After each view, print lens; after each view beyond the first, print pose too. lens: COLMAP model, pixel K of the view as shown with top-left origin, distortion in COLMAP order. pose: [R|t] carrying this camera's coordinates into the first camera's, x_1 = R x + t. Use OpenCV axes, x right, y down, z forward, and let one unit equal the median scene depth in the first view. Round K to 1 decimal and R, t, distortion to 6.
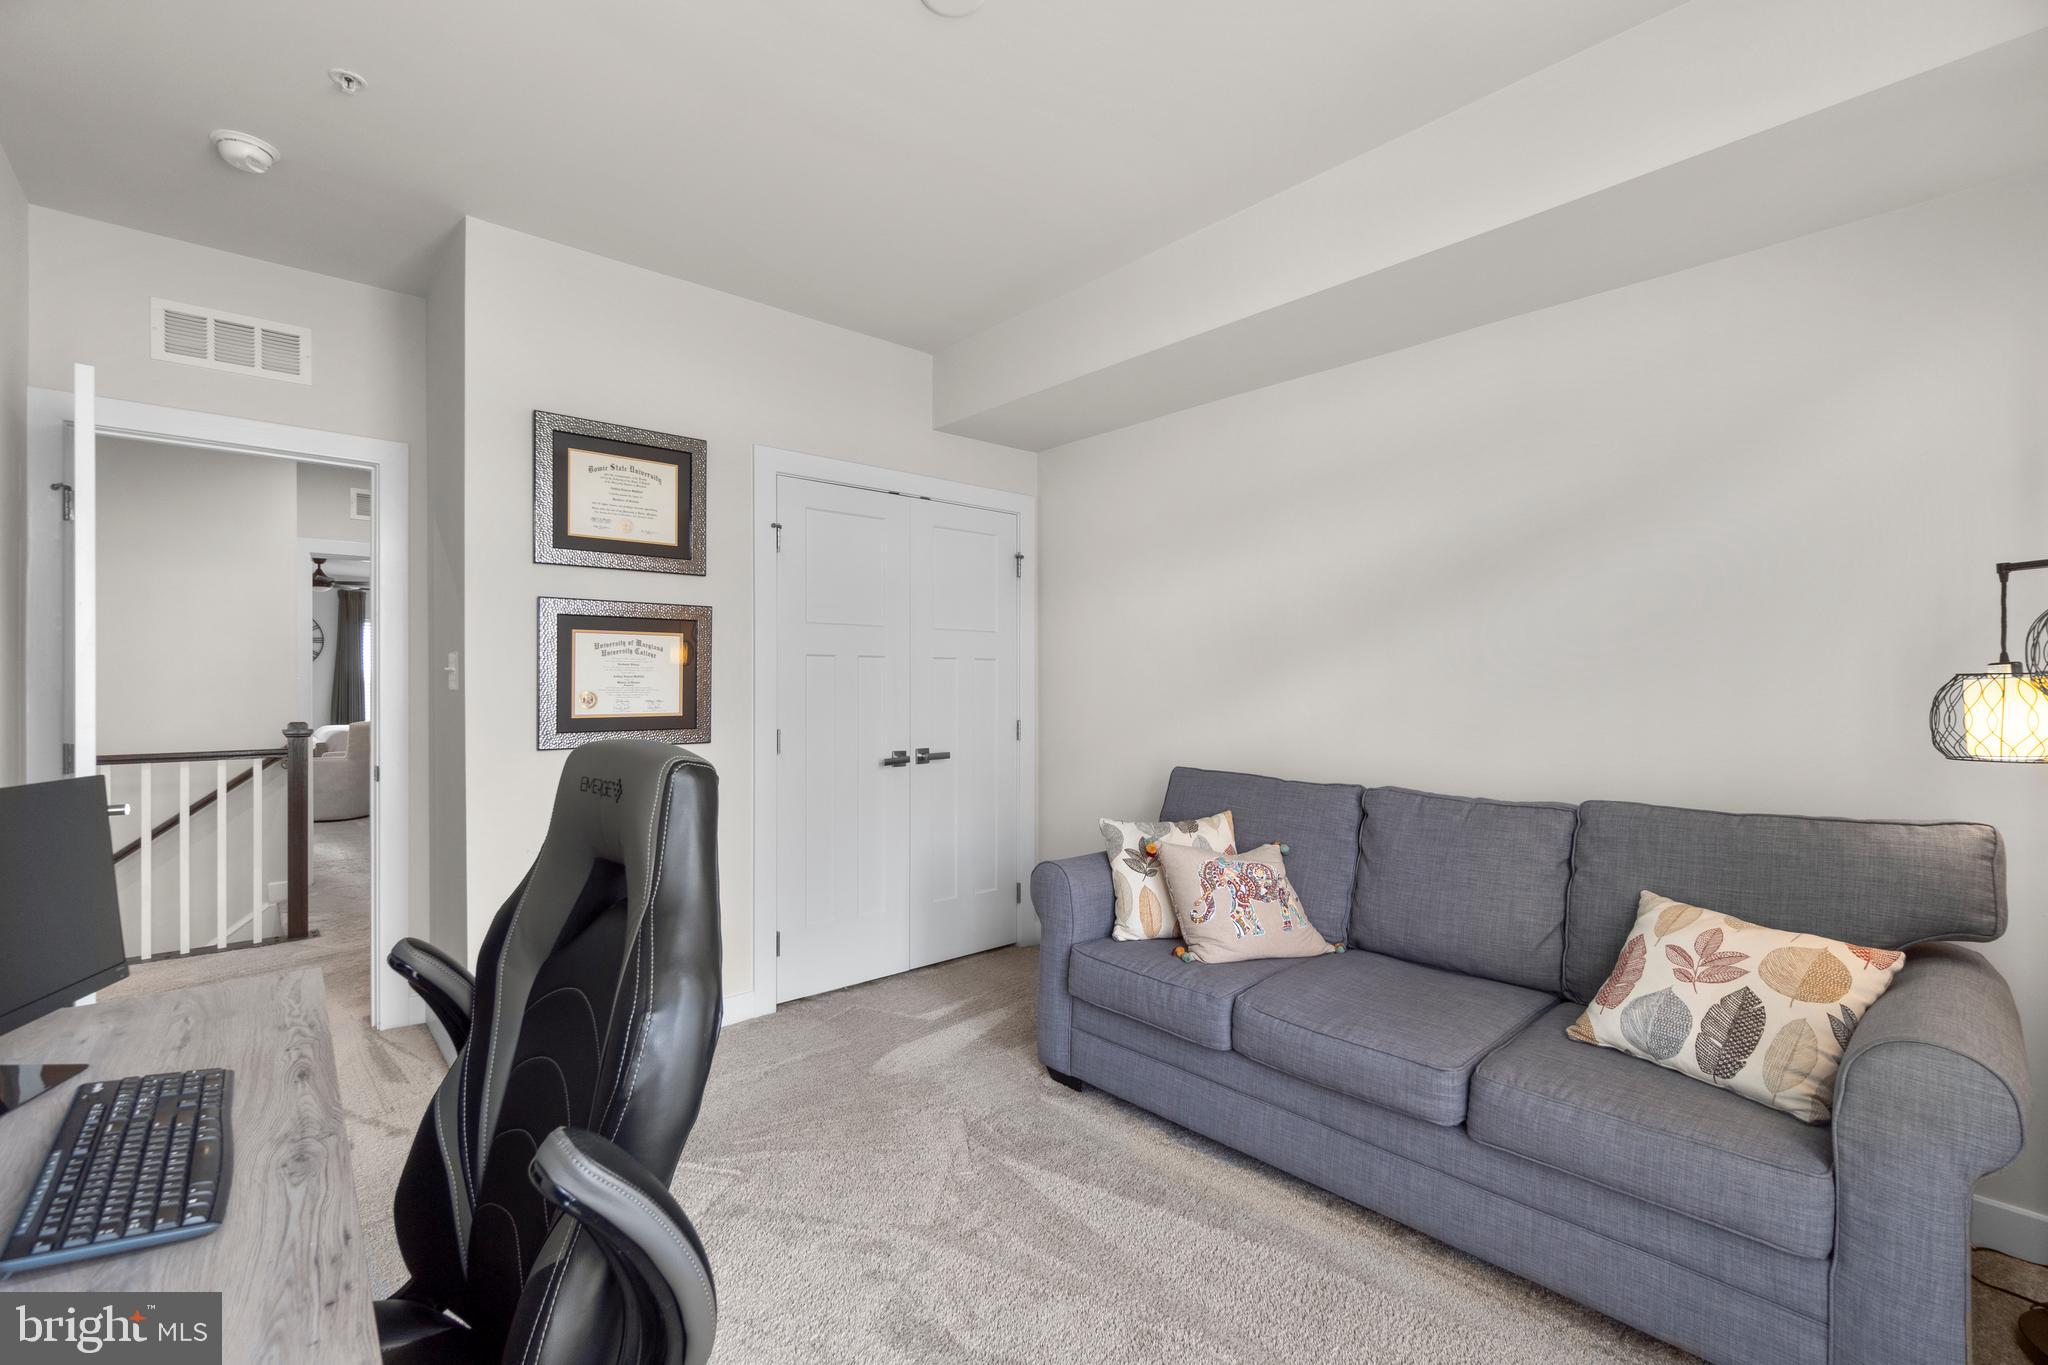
lens RADIAL K [[885.1, 0, 1024.0], [0, 885.1, 685.8], [0, 0, 1]] dist [-0.002590, 0.000226]
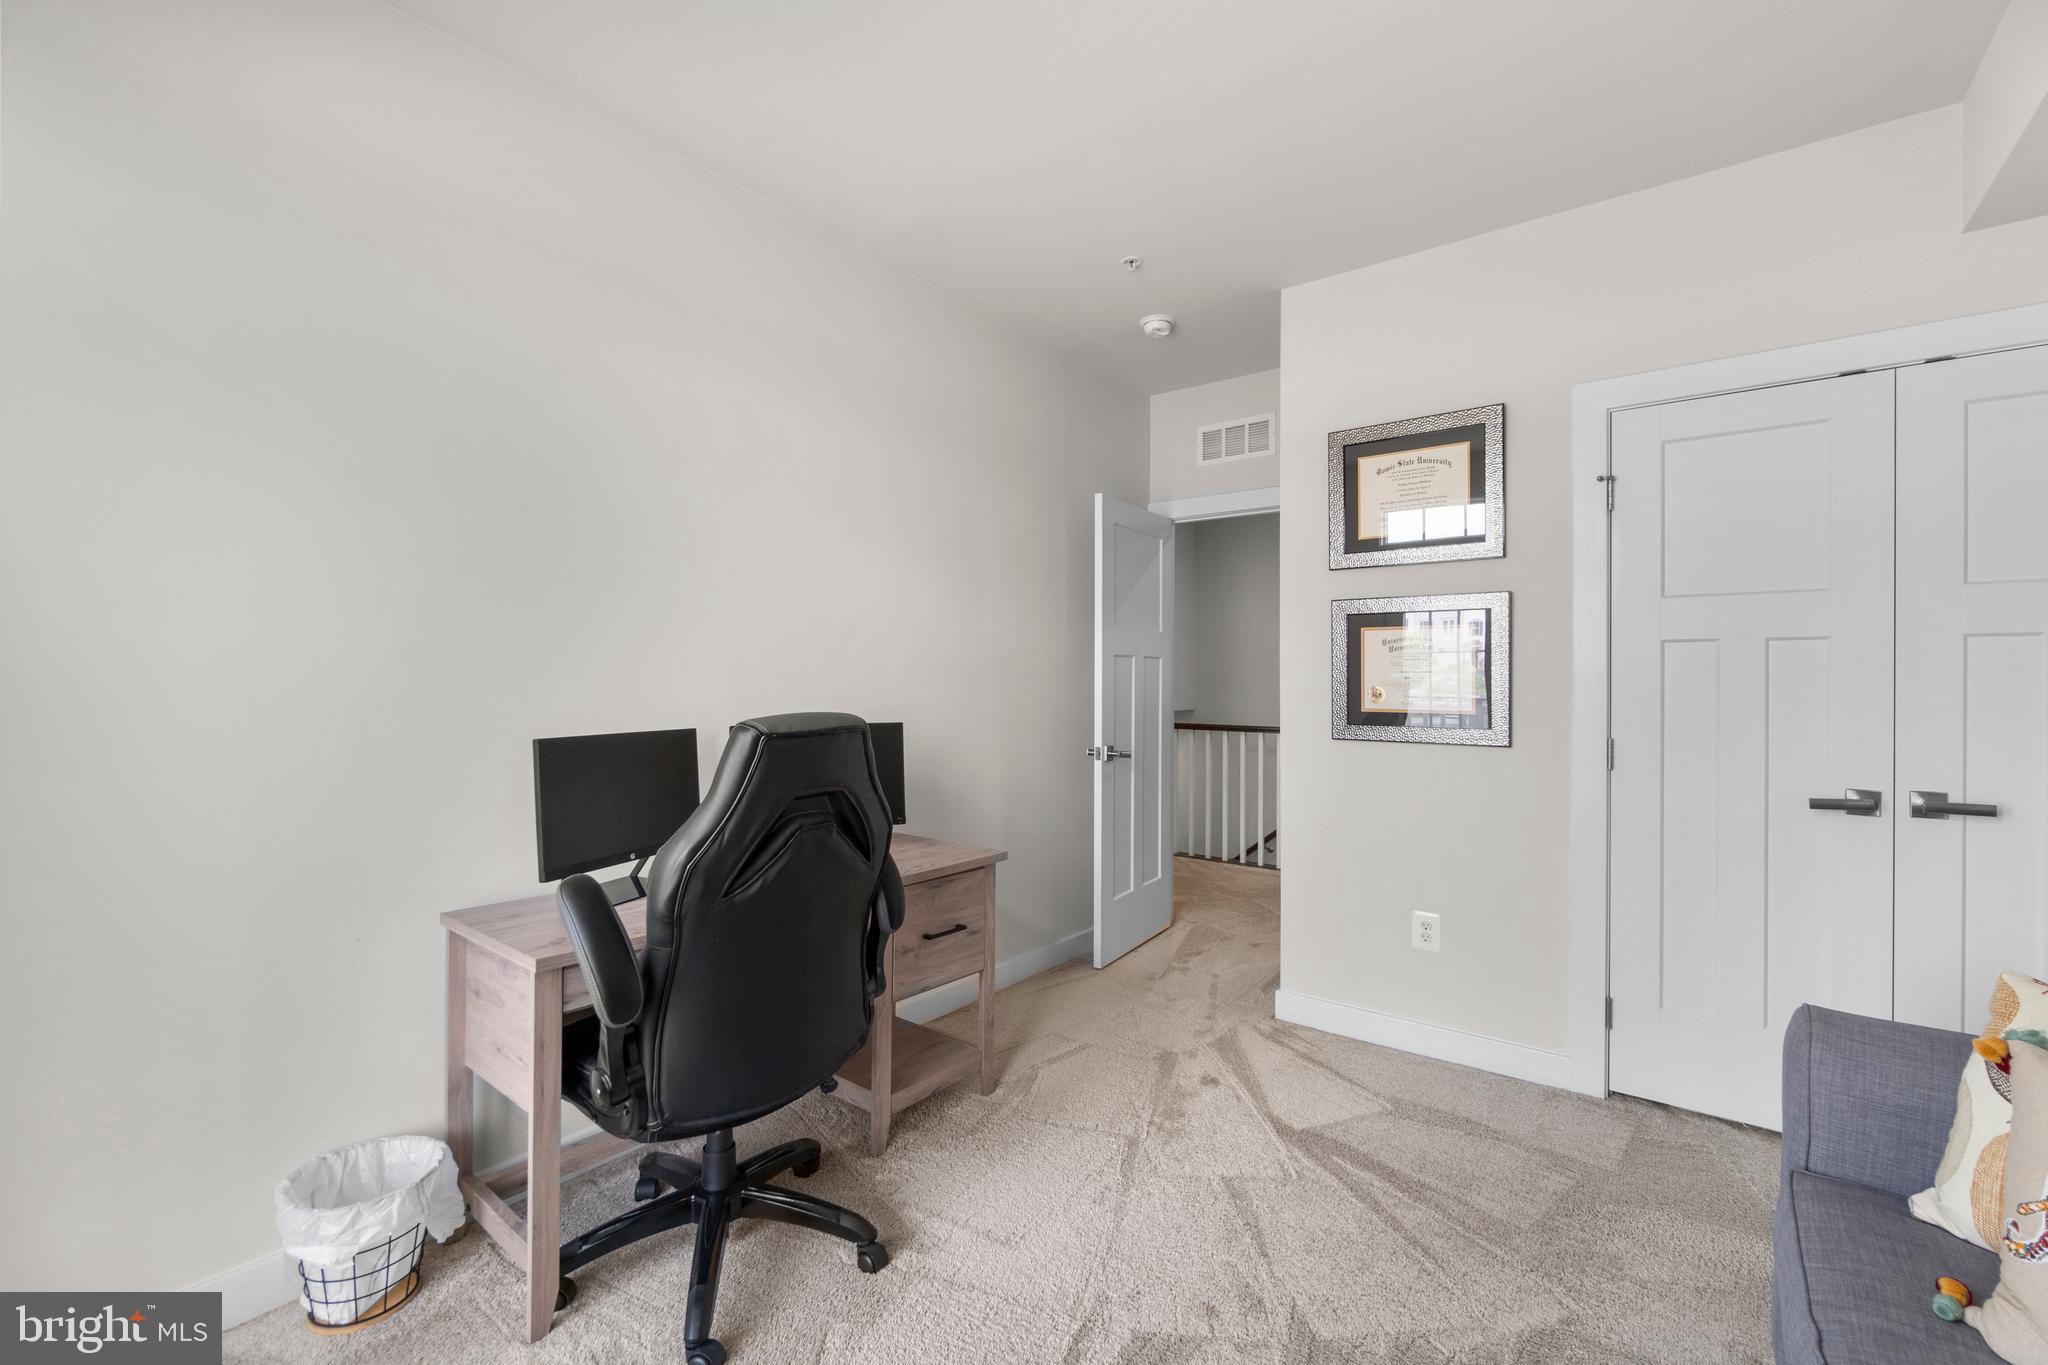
lens RADIAL K [[885.1, 0, 1031.7], [0, 885.1, 680.1], [0, 0, 1]] dist [-0.002590, 0.000226]
pose [[0.185271, 0.004571, -0.982677, 0.531587], [-0.006367, 0.999974, 0.003451, -0.002255], [0.982667, 0.005617, 0.185295, 0.477999]]
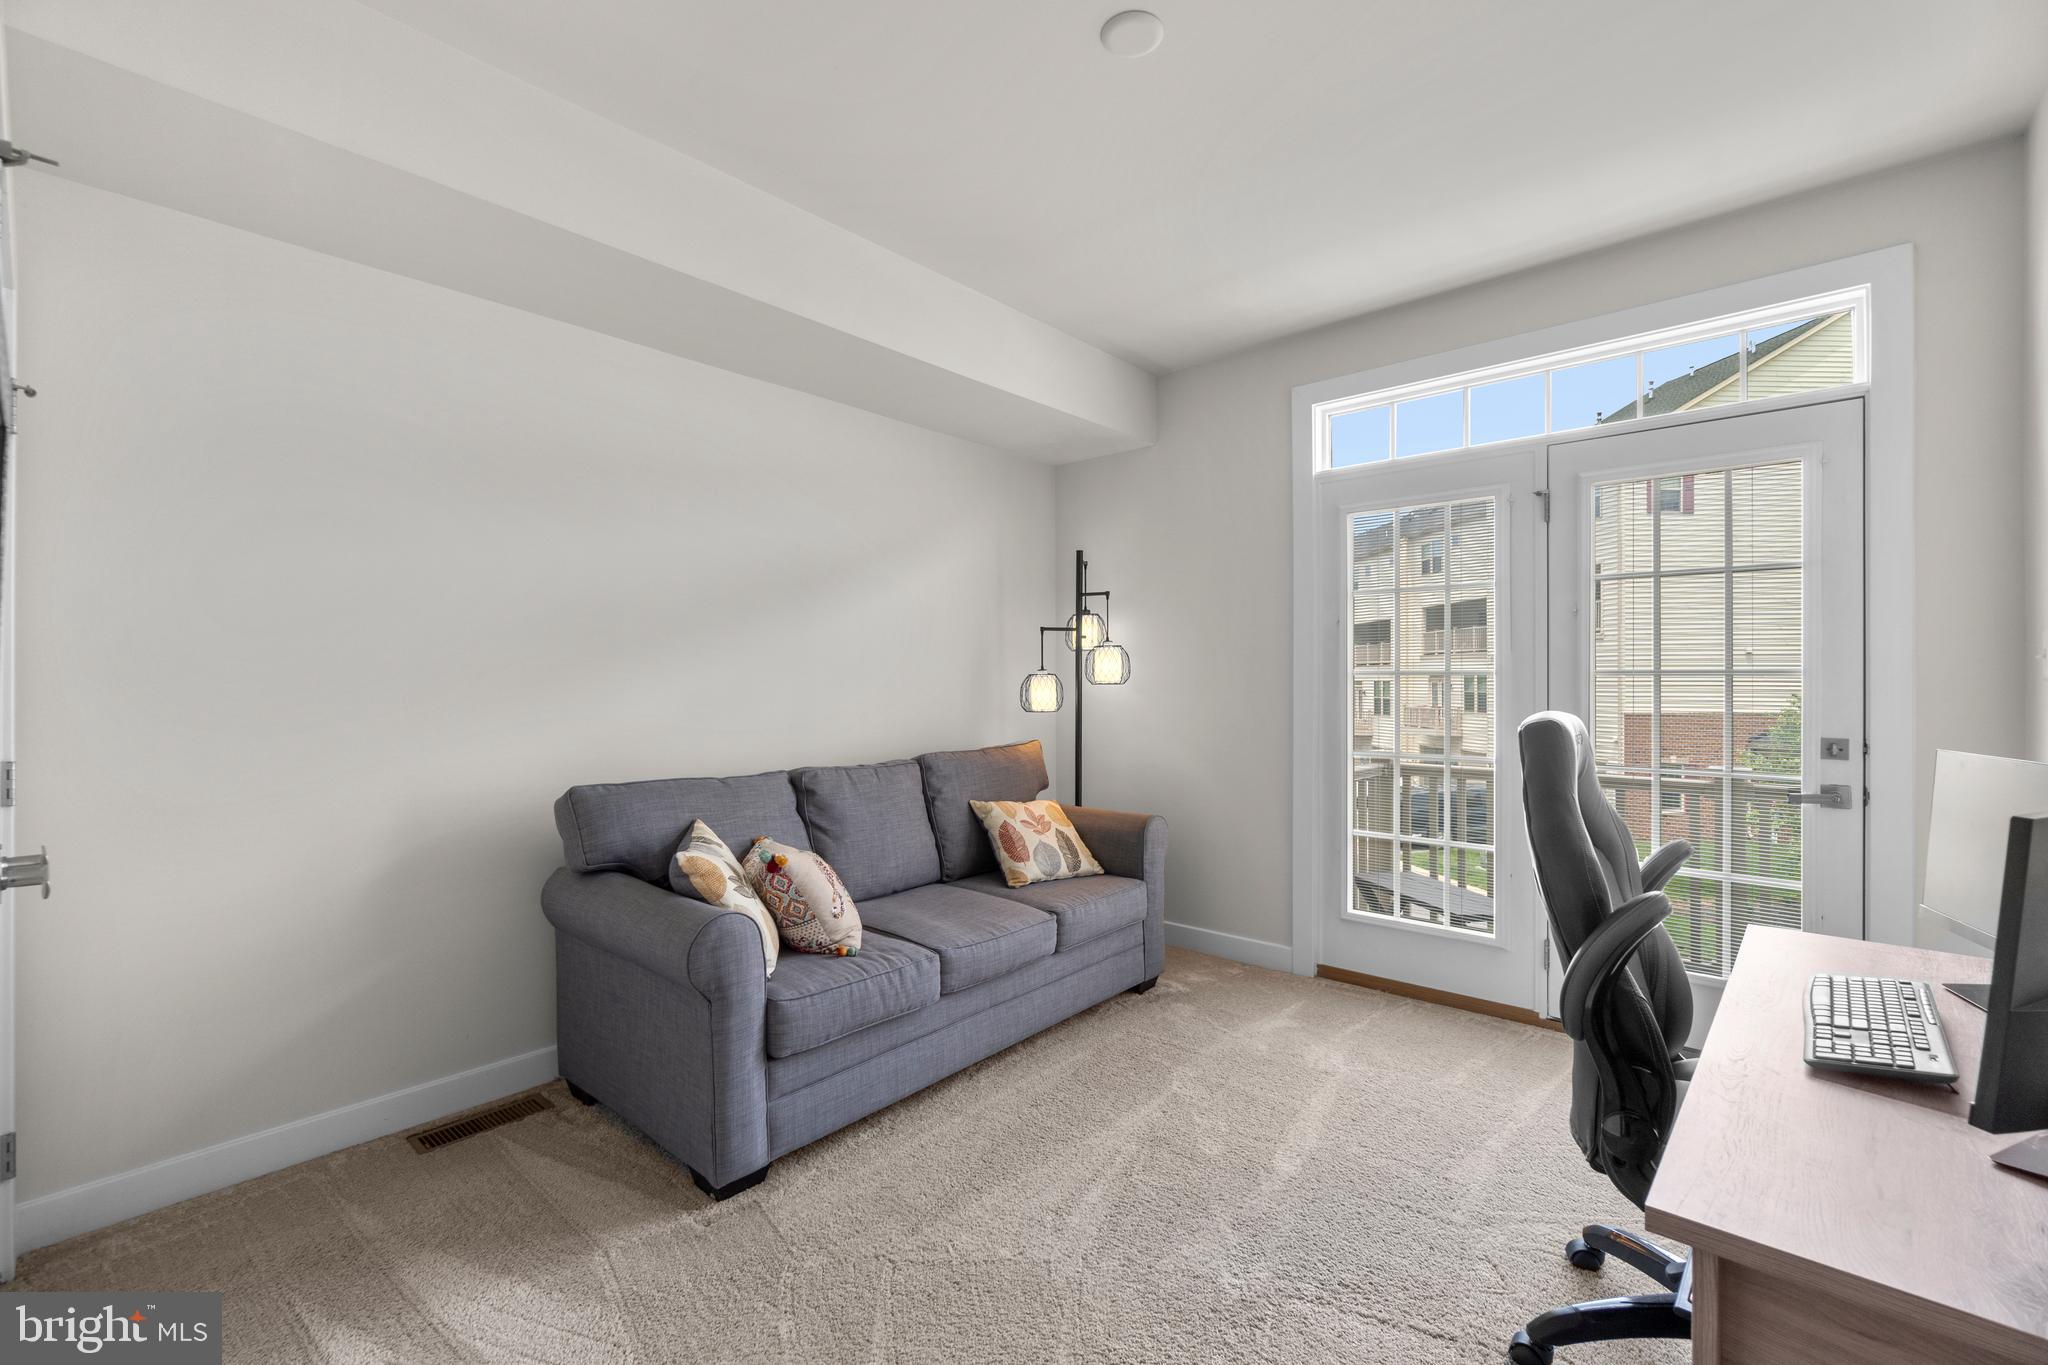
lens RADIAL K [[885.1, 0, 1020.5], [0, 885.1, 678.9], [0, 0, 1]] dist [-0.002590, 0.000226]
pose [[-0.125131, -0.000325, 0.992140, -0.831602], [-0.001952, 0.999998, 0.000081, -0.001315], [-0.992138, -0.001926, -0.125132, 0.937778]]
